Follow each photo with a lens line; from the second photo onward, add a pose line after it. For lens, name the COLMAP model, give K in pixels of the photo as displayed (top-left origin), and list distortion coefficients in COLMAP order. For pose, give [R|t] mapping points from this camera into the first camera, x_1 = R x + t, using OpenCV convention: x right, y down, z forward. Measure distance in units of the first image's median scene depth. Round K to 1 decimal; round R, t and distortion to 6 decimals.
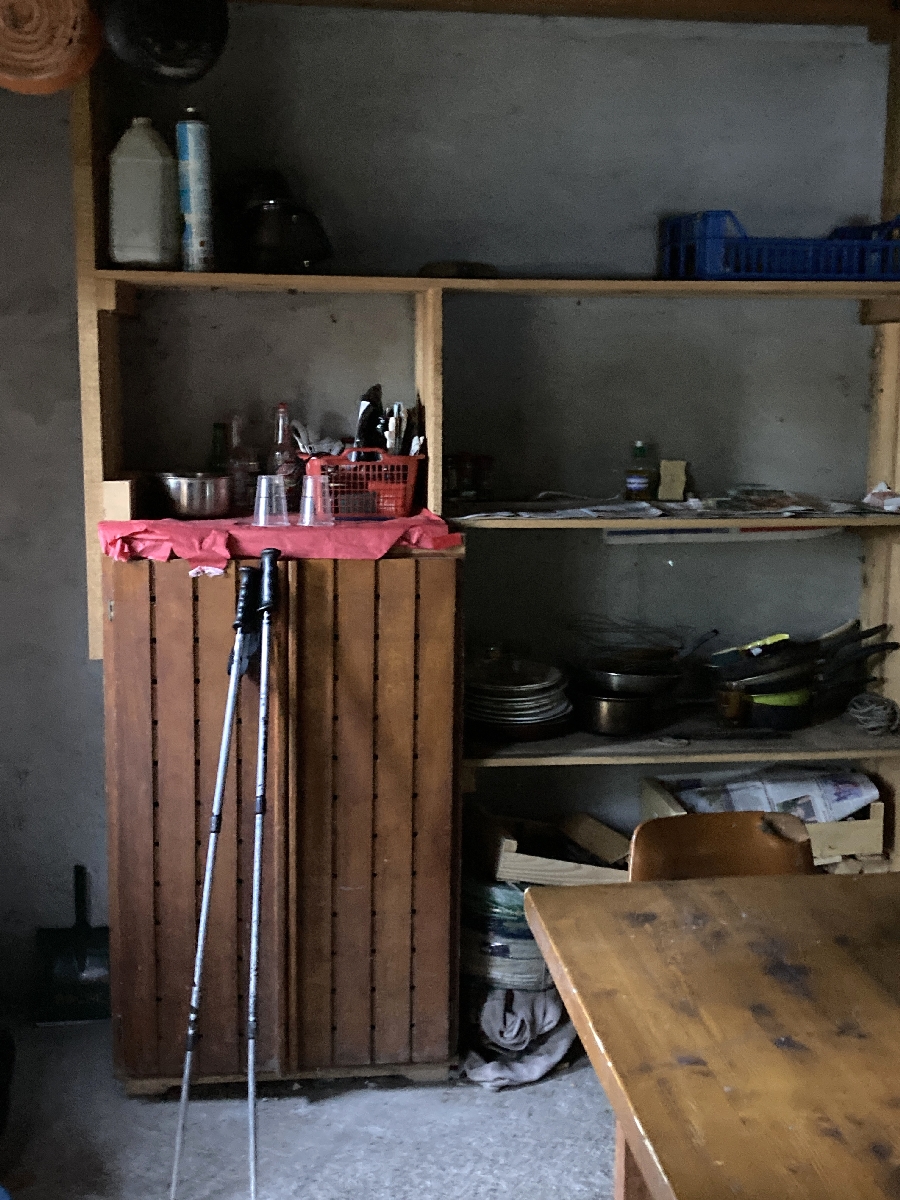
lens RADIAL K [[1356.7, 0, 447.7], [0, 1356.7, 566.8], [0, 0, 1]] dist [-0.000509, -0.024195]
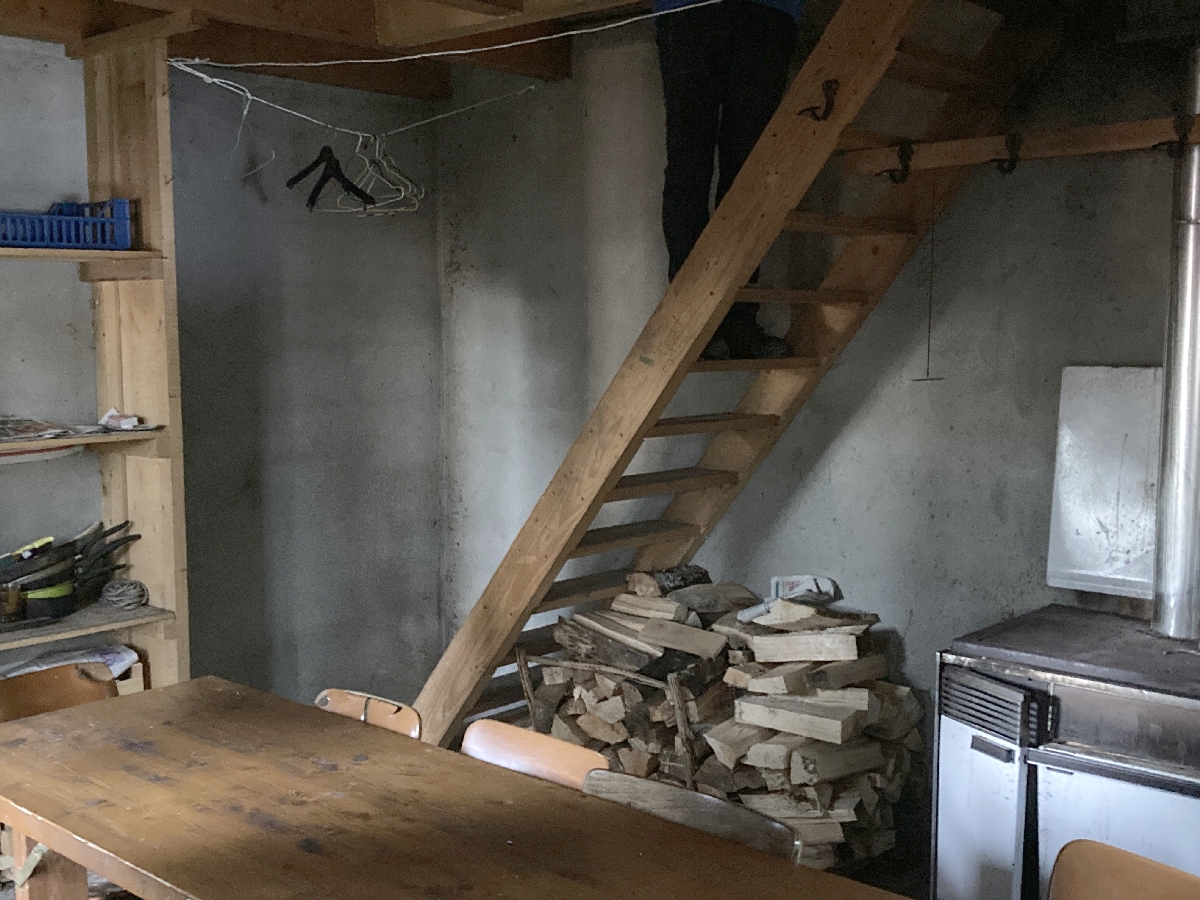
lens RADIAL K [[1356.7, 0, 600.0], [0, 1356.7, 450.0], [0, 0, 1]] dist [-0.000509, -0.024195]
pose [[0.747639, -0.079536, 0.659325, -0.172031], [0.107928, 0.994156, -0.002458, 0.027881], [-0.655276, 0.072998, 0.751854, -0.230883]]
